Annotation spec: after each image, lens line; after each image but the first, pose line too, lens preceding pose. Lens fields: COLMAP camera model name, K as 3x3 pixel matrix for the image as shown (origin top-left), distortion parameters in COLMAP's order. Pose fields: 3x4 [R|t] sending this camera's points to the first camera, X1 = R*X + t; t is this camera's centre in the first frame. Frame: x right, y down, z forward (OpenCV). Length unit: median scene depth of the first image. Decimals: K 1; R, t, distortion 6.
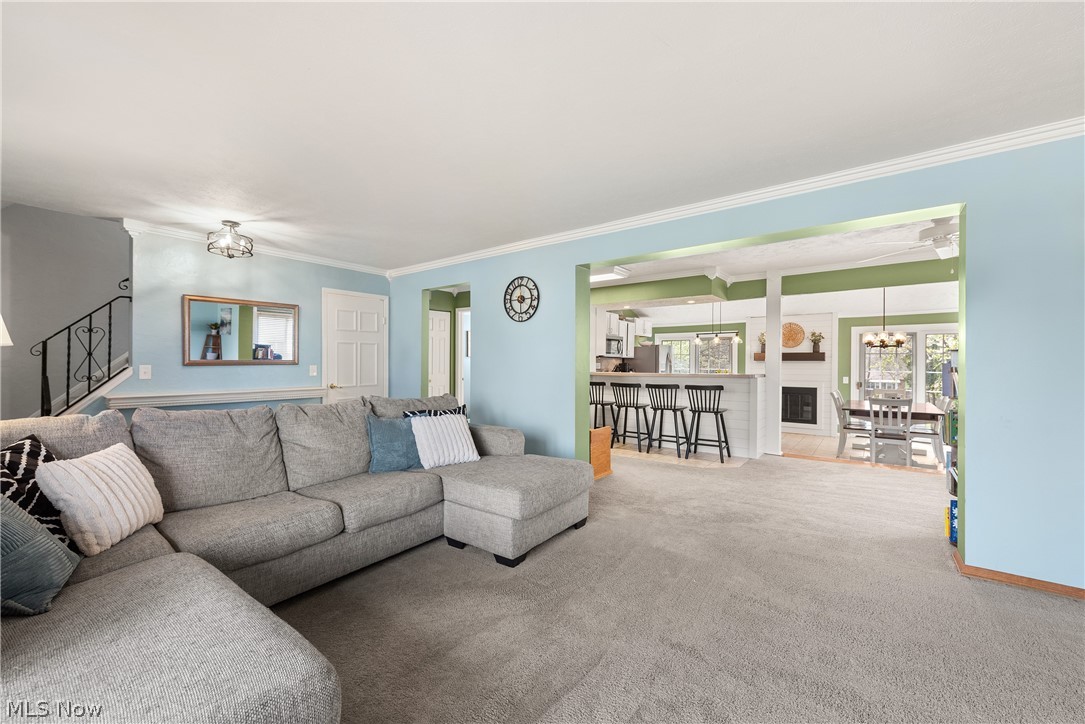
lens RADIAL K [[424.1, 0, 538.8], [0, 424.1, 361.4], [0, 0, 1]] dist [0.003646, -0.000920]
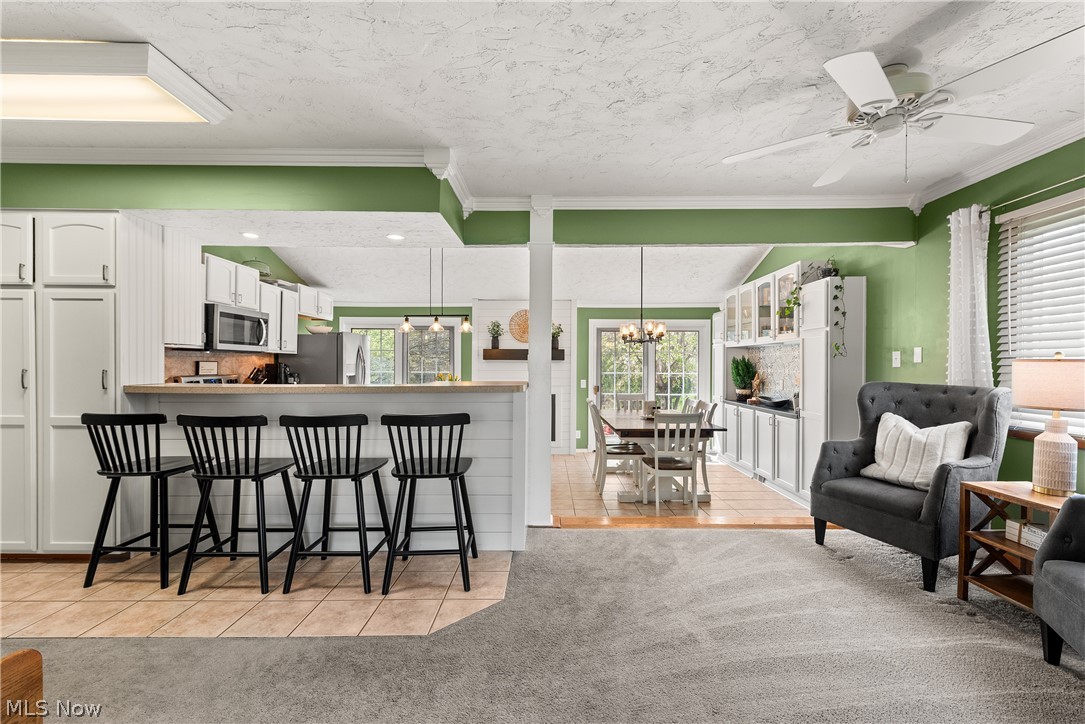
lens RADIAL K [[445.1, 0, 547.3], [0, 445.1, 365.7], [0, 0, 1]] dist [0.001364, -0.001171]
pose [[0.783420, -0.004853, 0.621473, 0.190242], [0.000587, 0.999975, 0.007069, 0.004990], [-0.621492, -0.005173, 0.783404, 0.527292]]
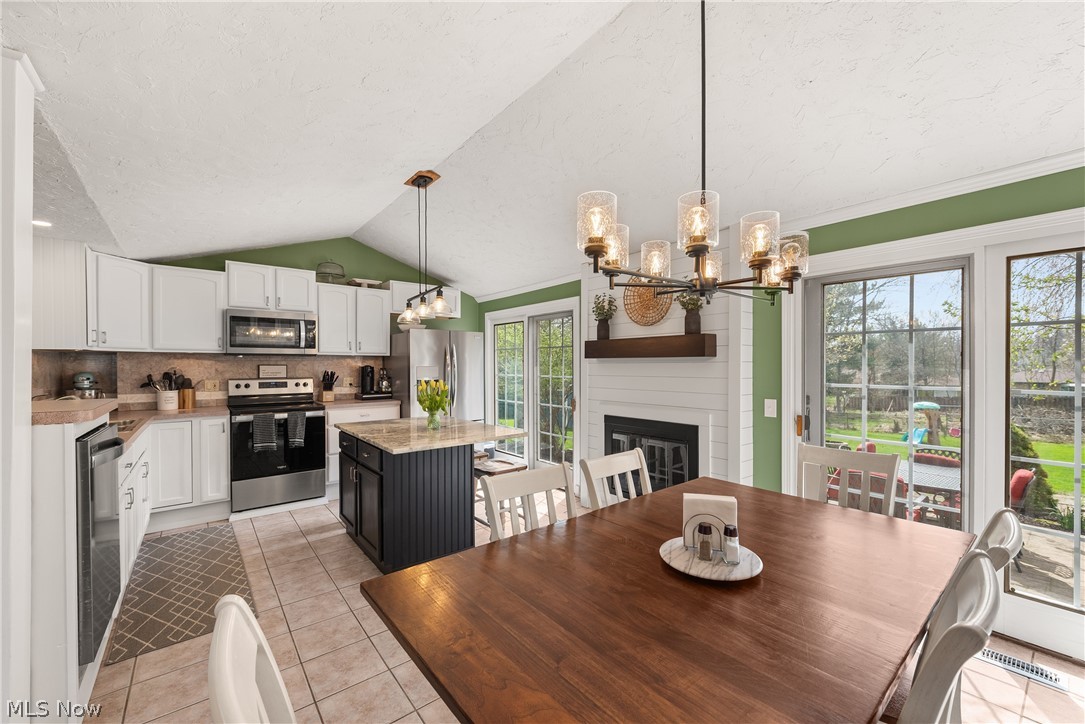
lens RADIAL K [[424.1, 0, 553.6], [0, 424.1, 359.8], [0, 0, 1]] dist [0.003646, -0.000920]
pose [[0.976563, -0.012297, -0.214878, 0.883727], [0.010004, 0.999881, -0.011756, 0.007274], [0.214997, 0.009331, 0.976570, 0.860830]]
